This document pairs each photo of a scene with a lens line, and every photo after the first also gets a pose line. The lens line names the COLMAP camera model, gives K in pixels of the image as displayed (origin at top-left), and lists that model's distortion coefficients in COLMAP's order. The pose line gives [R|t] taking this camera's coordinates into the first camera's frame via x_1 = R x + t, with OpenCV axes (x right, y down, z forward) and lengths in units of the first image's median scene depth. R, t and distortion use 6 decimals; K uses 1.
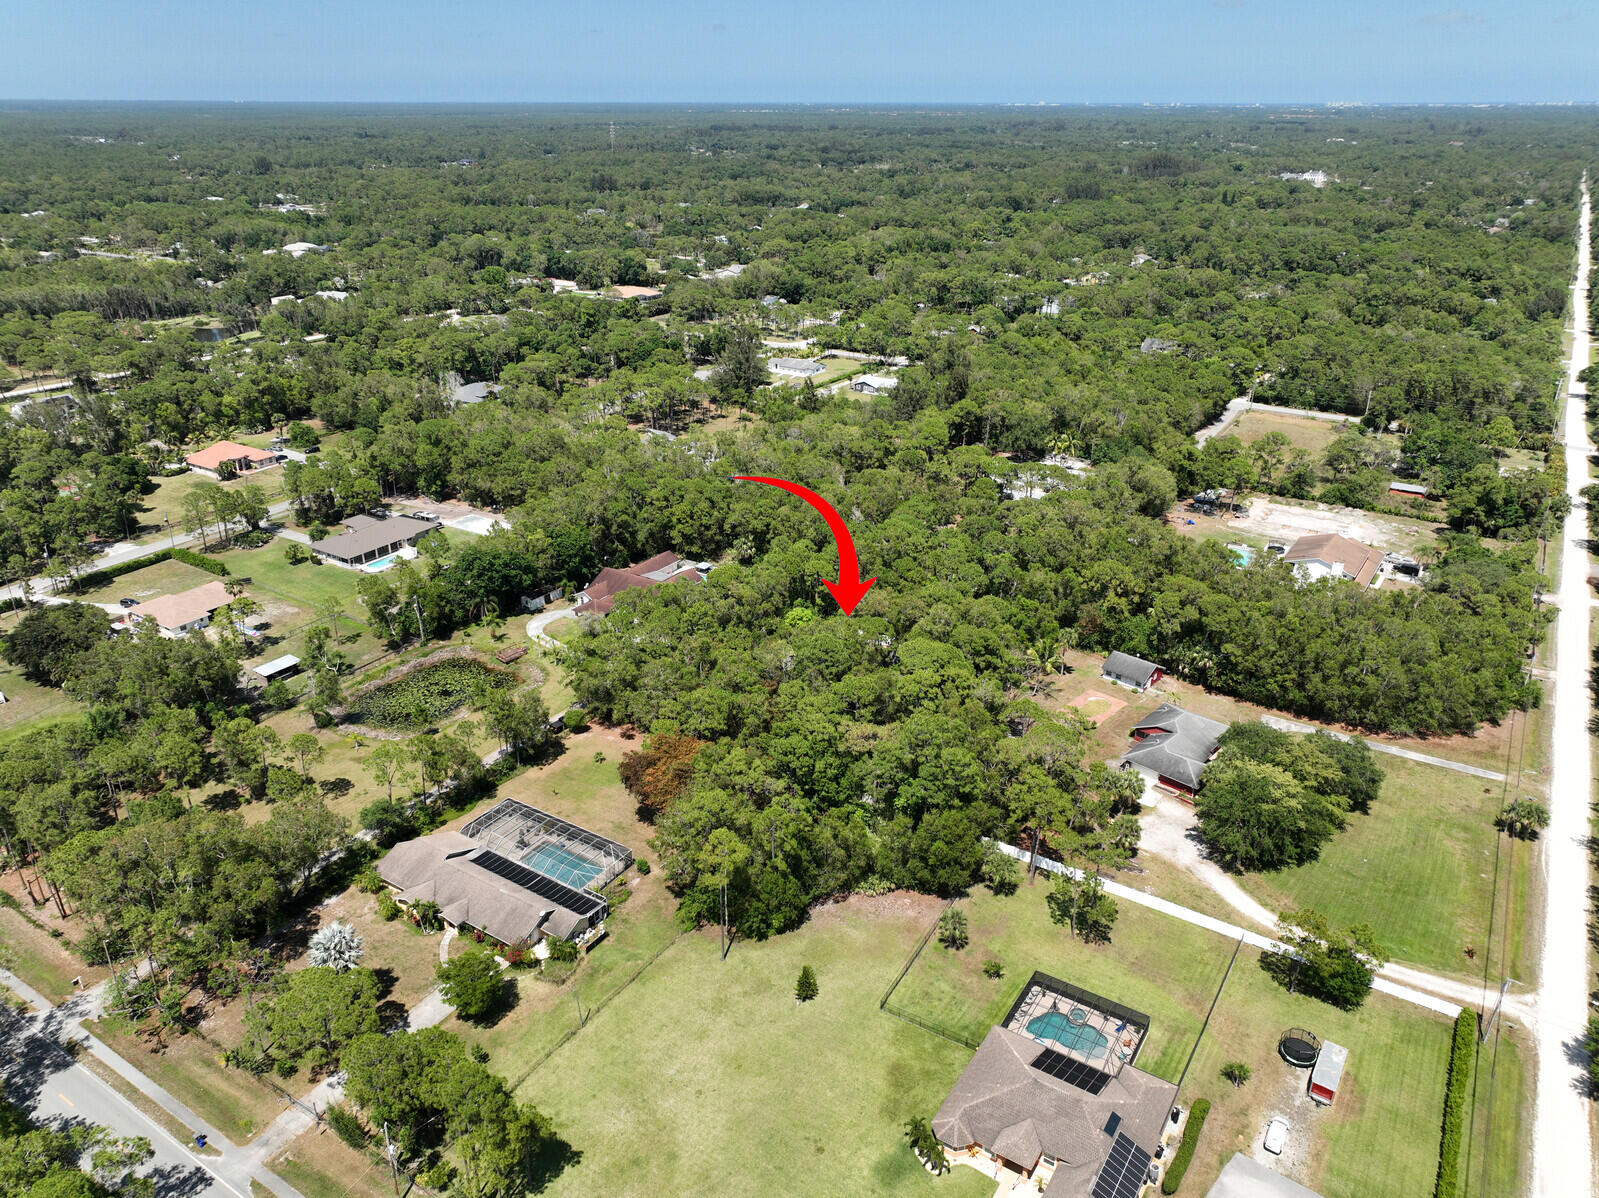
lens RADIAL K [[1123.0, 0, 800.0], [0, 1123.0, 595.0], [0, 0, 1]] dist [-0.005217, 0.021911]
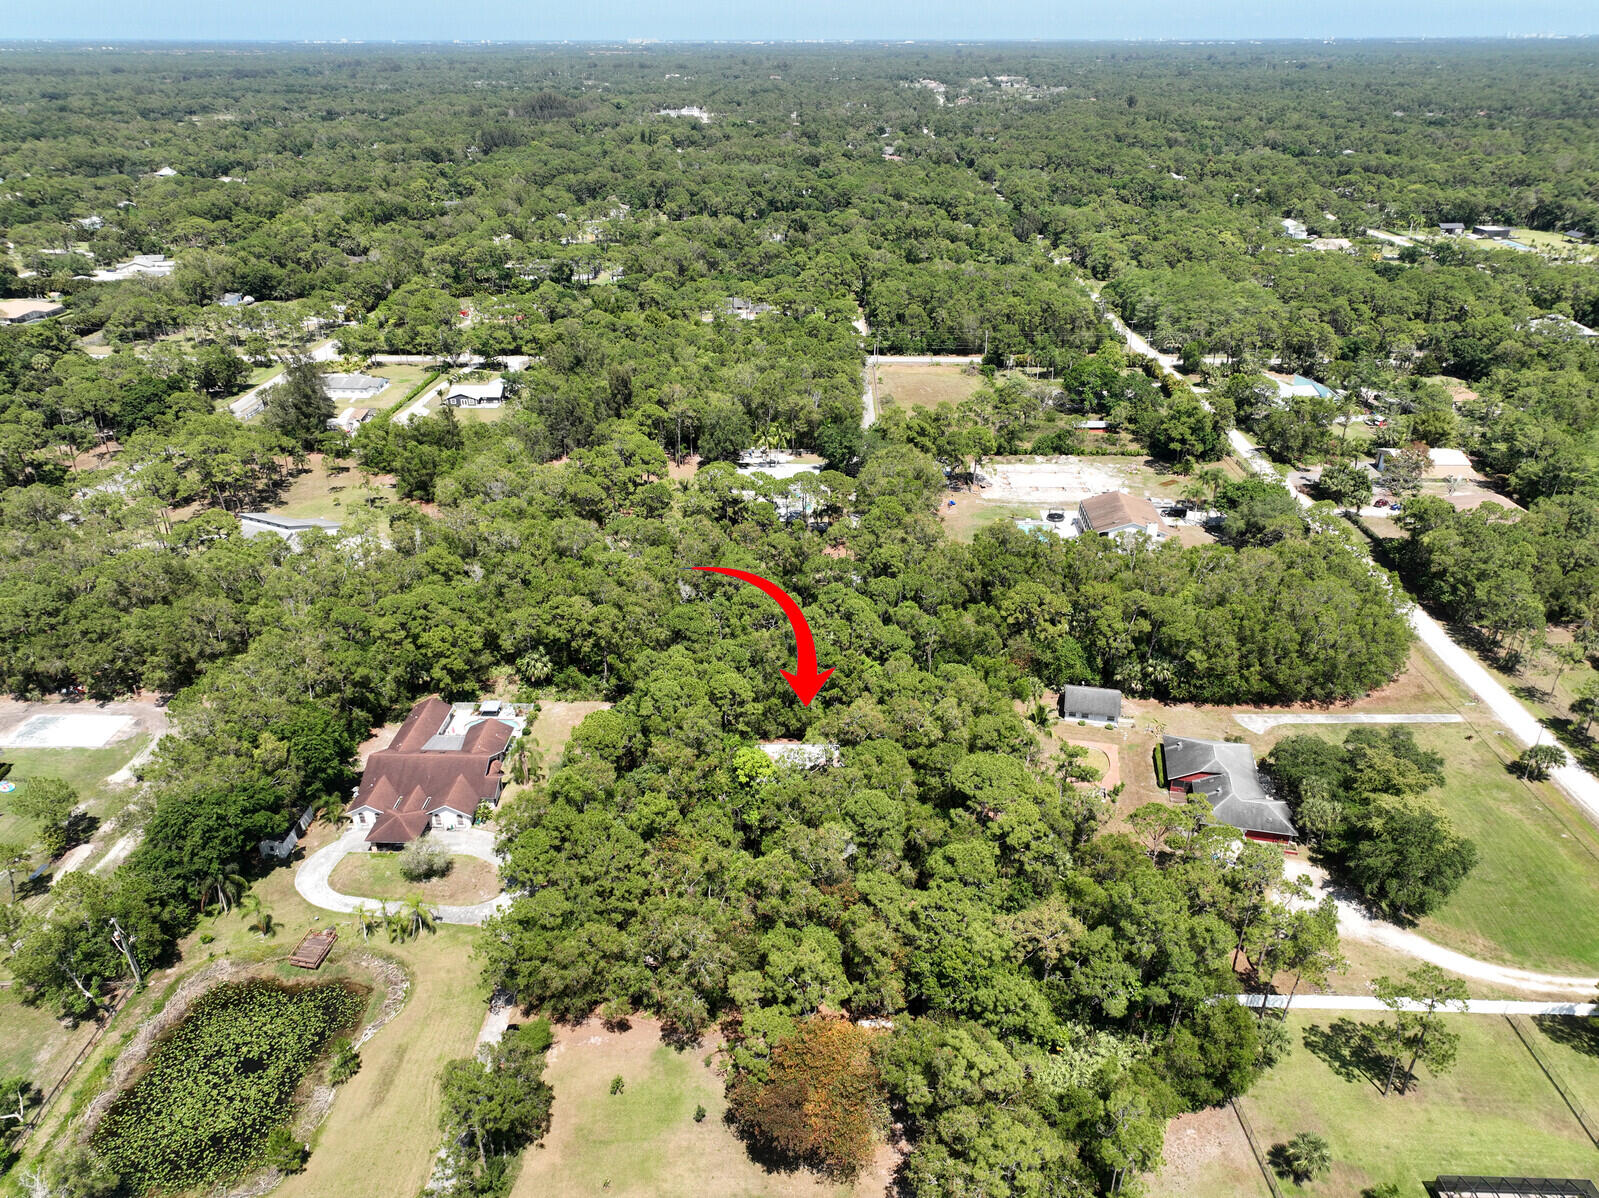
lens RADIAL K [[1123.0, 0, 801.9], [0, 1123.0, 603.0], [0, 0, 1]] dist [-0.005217, 0.021911]
pose [[0.853049, -0.239259, 0.463748, -0.228262], [0.215053, 0.970906, 0.105331, -0.120296], [-0.475457, 0.009878, 0.879684, 0.270689]]
